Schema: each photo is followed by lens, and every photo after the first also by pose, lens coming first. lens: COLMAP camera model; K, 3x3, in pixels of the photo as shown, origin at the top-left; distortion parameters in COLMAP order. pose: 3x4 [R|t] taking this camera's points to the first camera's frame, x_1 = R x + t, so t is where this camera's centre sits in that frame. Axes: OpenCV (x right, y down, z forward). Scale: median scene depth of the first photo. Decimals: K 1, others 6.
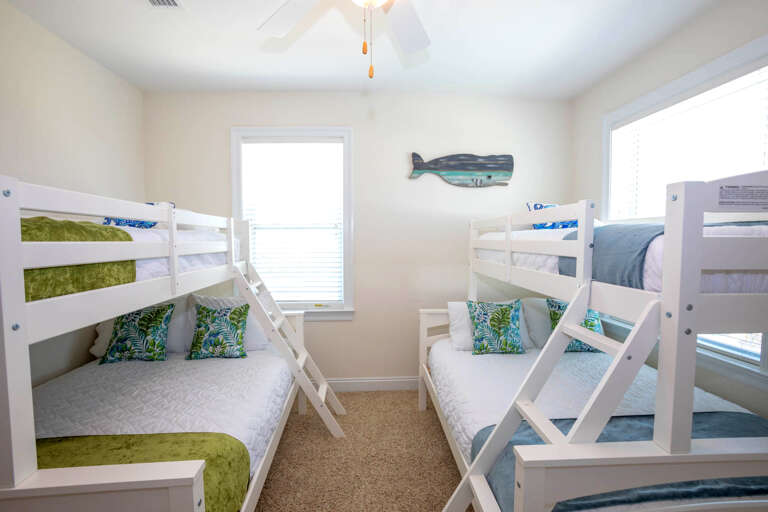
lens RADIAL K [[351.2, 0, 384.0], [0, 351.2, 256.0], [0, 0, 1]] dist [-0.044813, 0.000320]
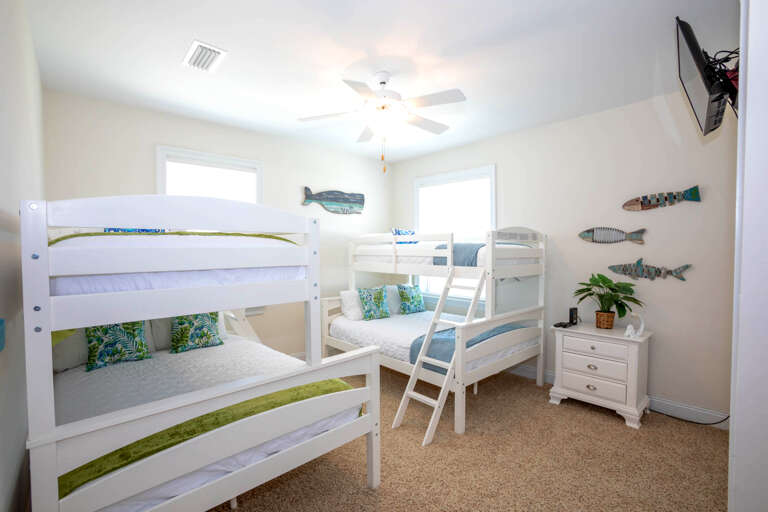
lens RADIAL K [[351.2, 0, 384.0], [0, 351.2, 256.0], [0, 0, 1]] dist [-0.044813, 0.000320]
pose [[0.780831, -0.011818, 0.624631, -0.667689], [0.031546, 0.999291, -0.020528, 0.018695], [-0.623946, 0.035733, 0.780650, -0.314487]]
